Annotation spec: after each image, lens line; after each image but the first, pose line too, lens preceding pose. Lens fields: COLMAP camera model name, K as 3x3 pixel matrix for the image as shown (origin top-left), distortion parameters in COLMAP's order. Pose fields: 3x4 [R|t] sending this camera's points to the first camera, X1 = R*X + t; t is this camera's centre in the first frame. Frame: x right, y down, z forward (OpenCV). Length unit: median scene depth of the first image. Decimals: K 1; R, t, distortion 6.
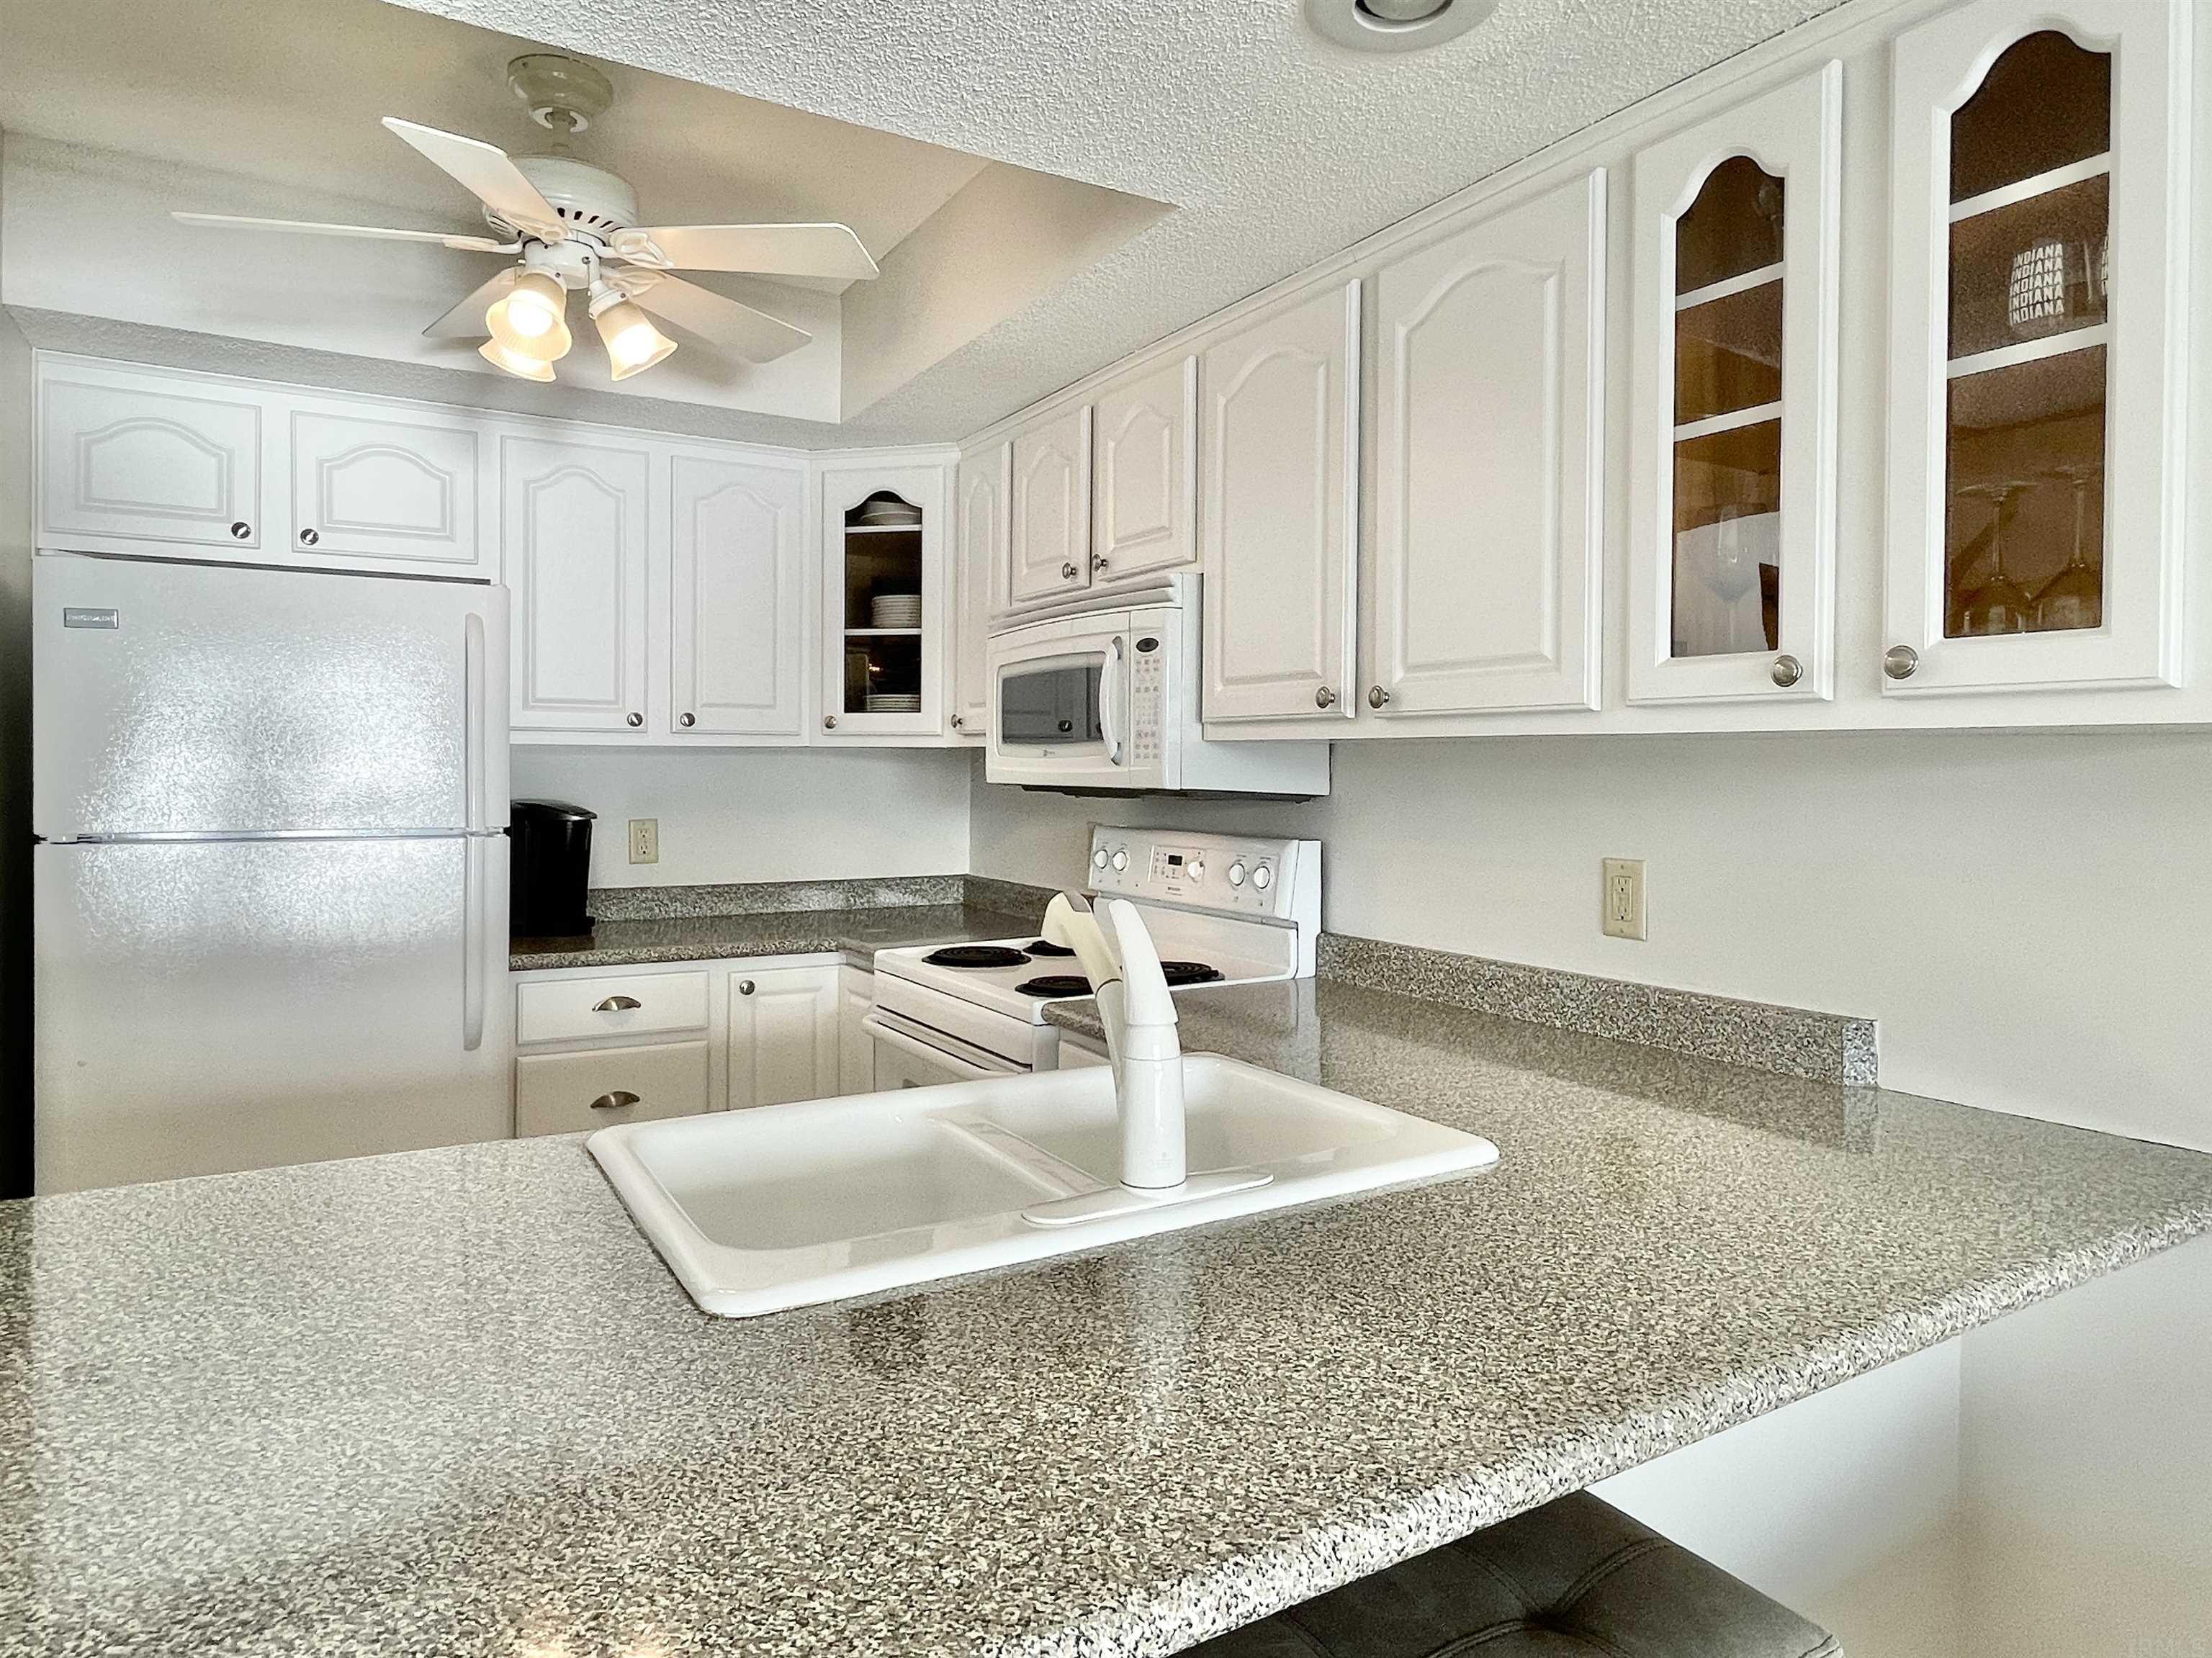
lens RADIAL K [[1325.2, 0, 1104.7], [0, 1325.2, 778.2], [0, 0, 1]] dist [-0.003832, 0.000191]
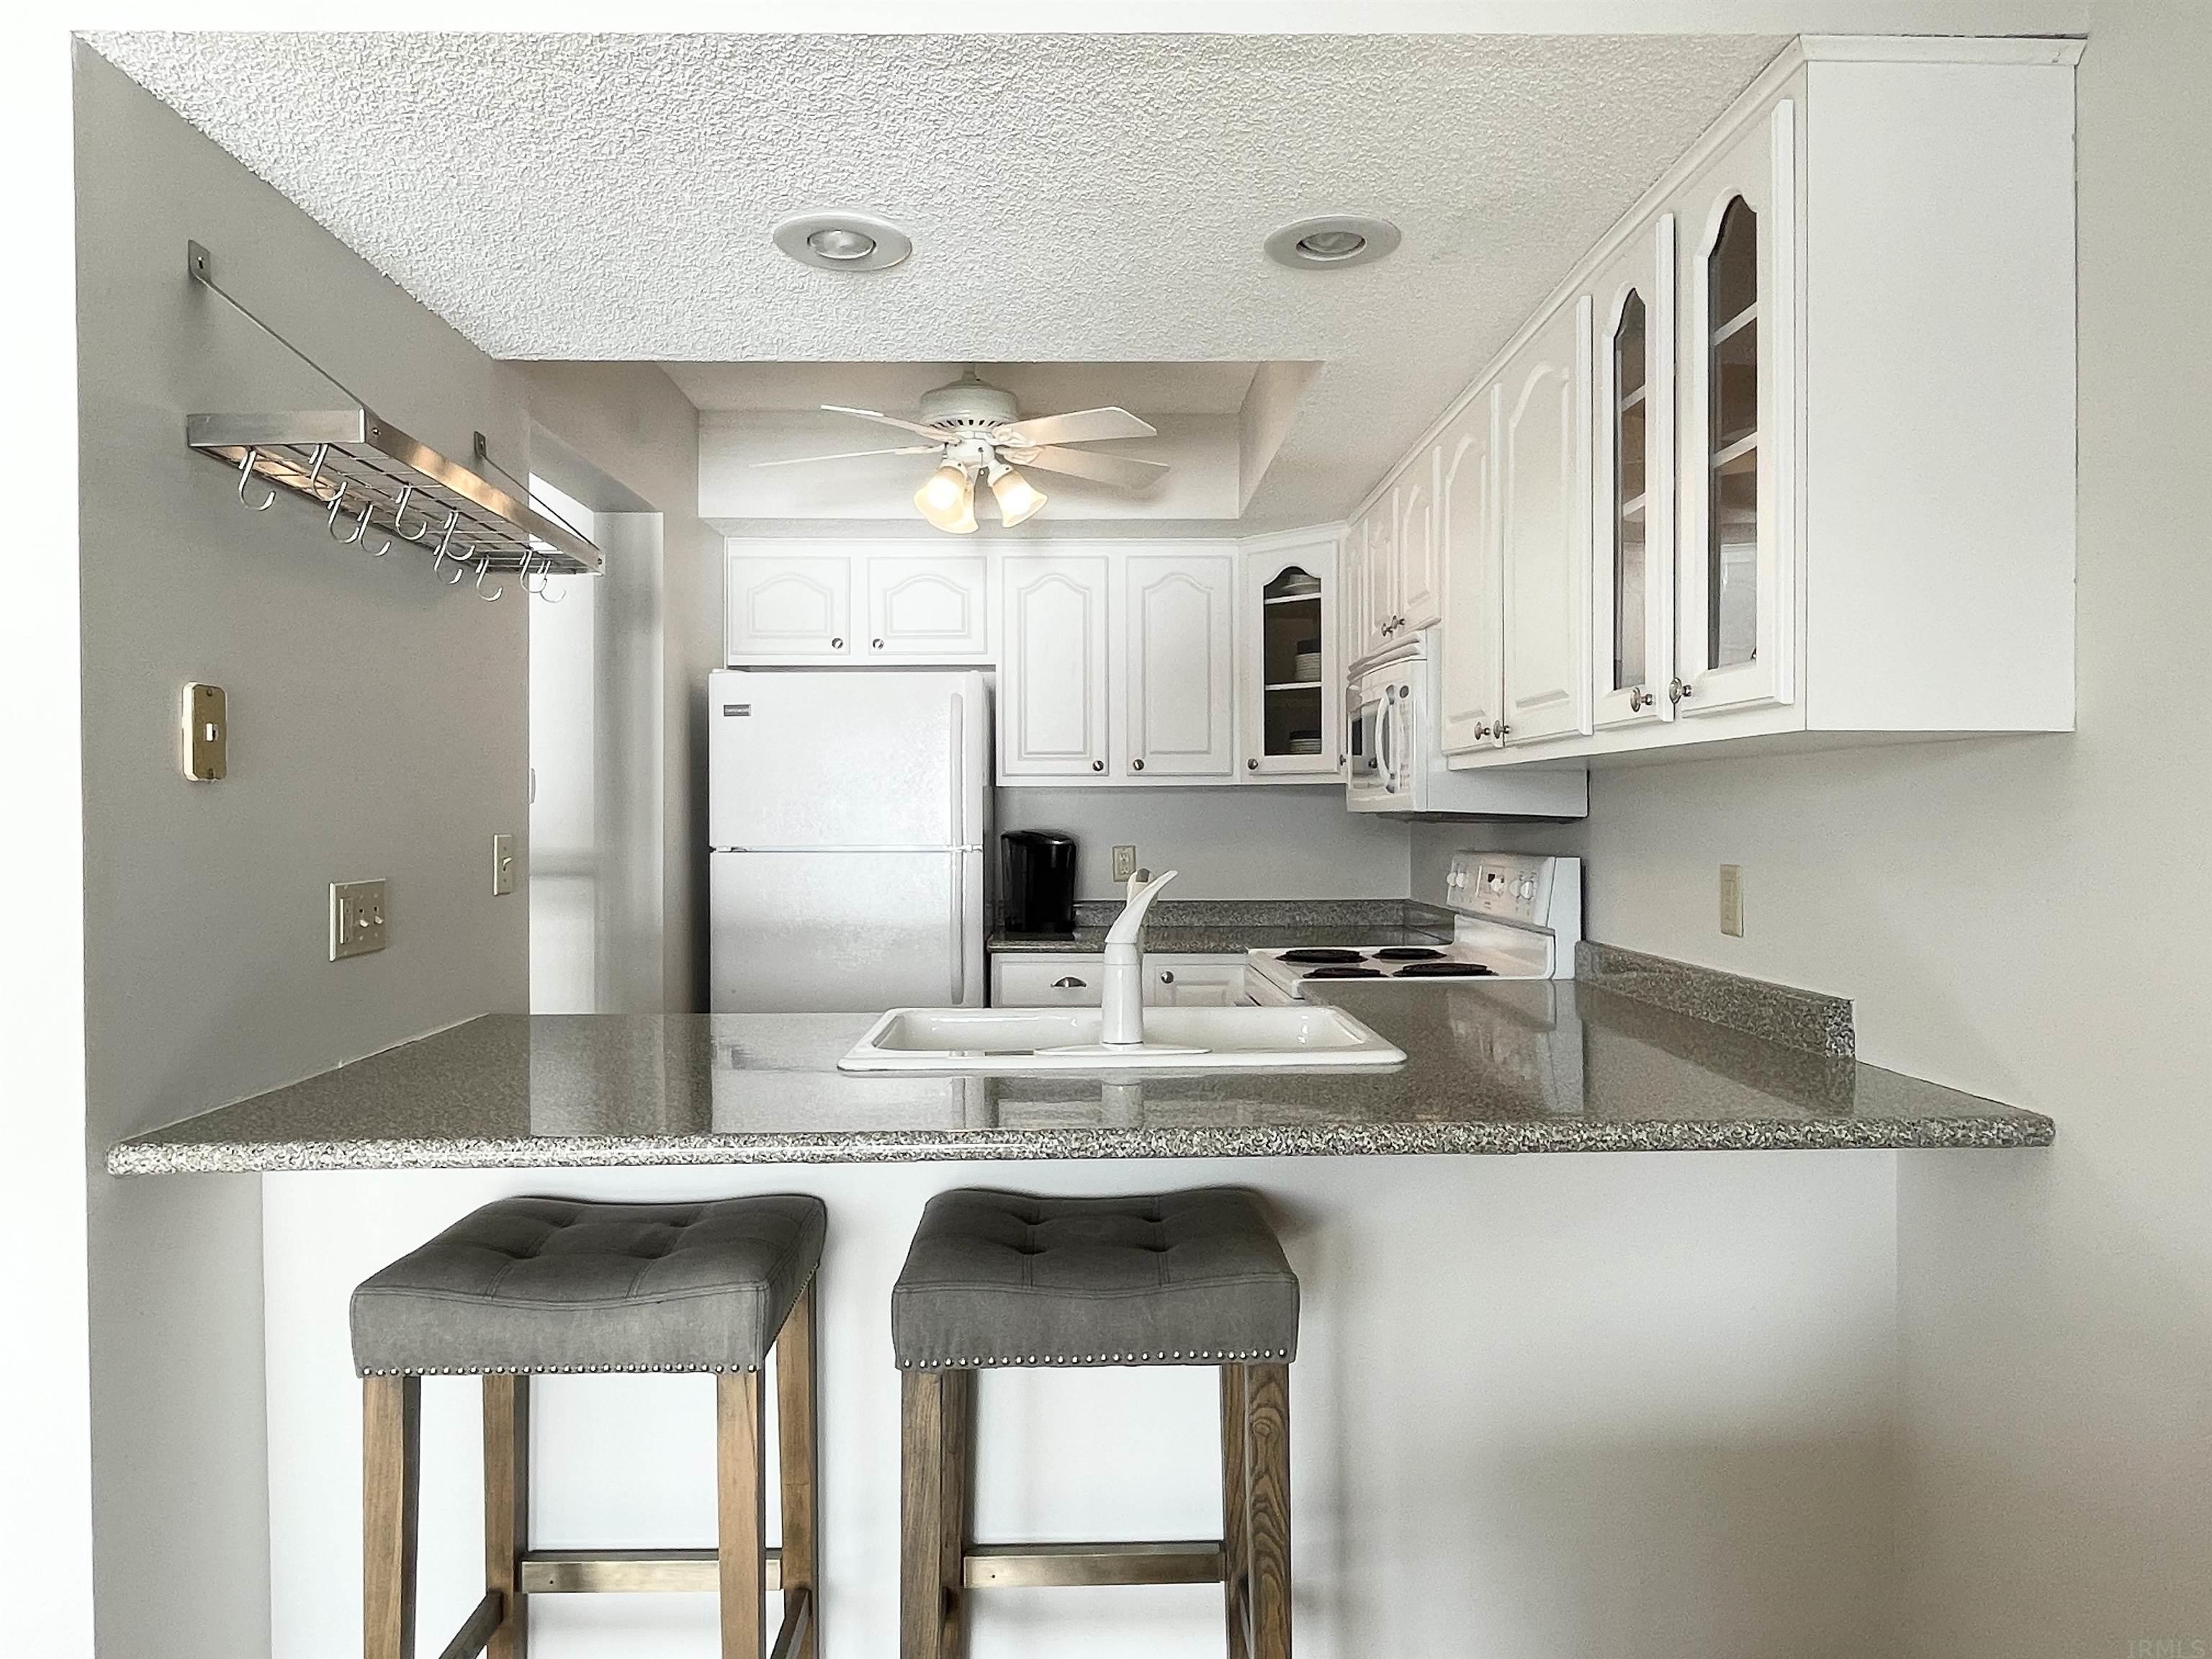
lens RADIAL K [[1439.8, 0, 1110.6], [0, 1439.8, 816.5], [0, 0, 1]] dist [-0.000524, 0.000129]
pose [[0.870518, -0.009157, -0.492052, 0.407873], [0.004659, 0.999935, -0.010365, 0.022862], [0.492115, 0.006731, 0.870504, -0.244885]]
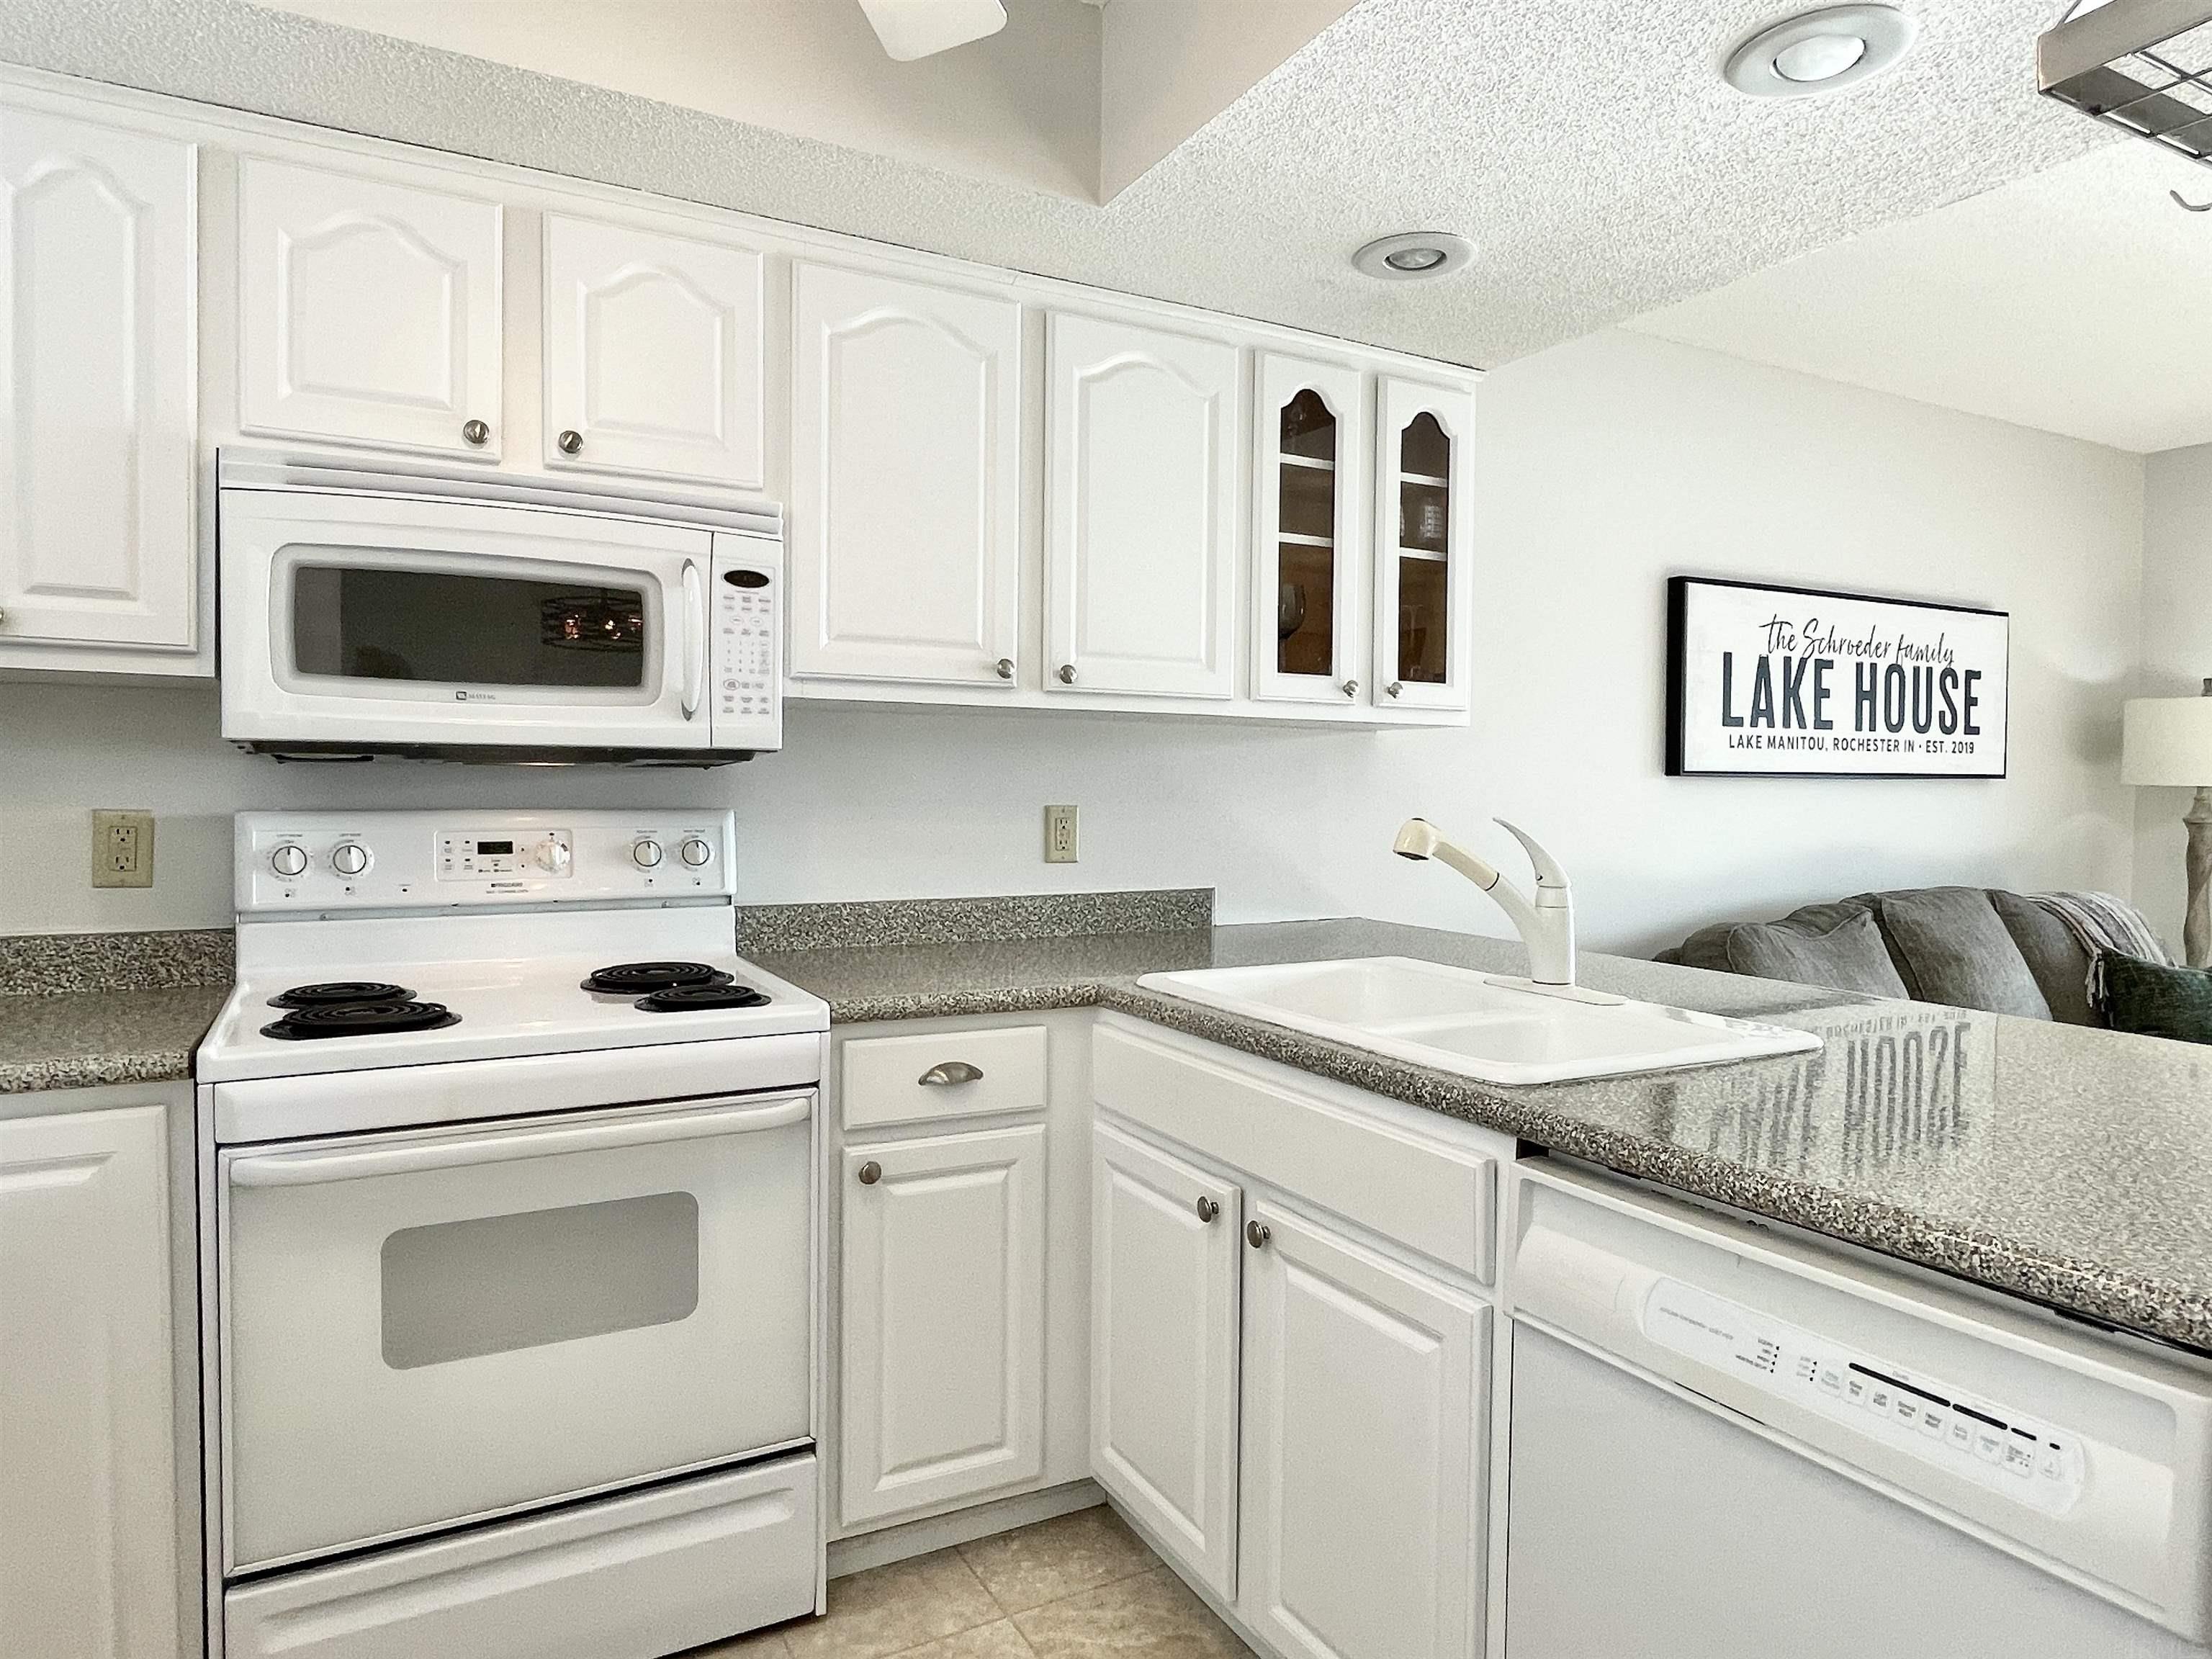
lens RADIAL K [[1338.1, 0, 1104.6], [0, 1338.1, 827.3], [0, 0, 1]] dist [-0.001234, 0.002018]
pose [[0.050461, -0.038232, 0.997994, -0.753497], [-0.000782, 0.999265, 0.038320, 0.022914], [-0.998726, -0.002714, 0.050394, 0.674679]]
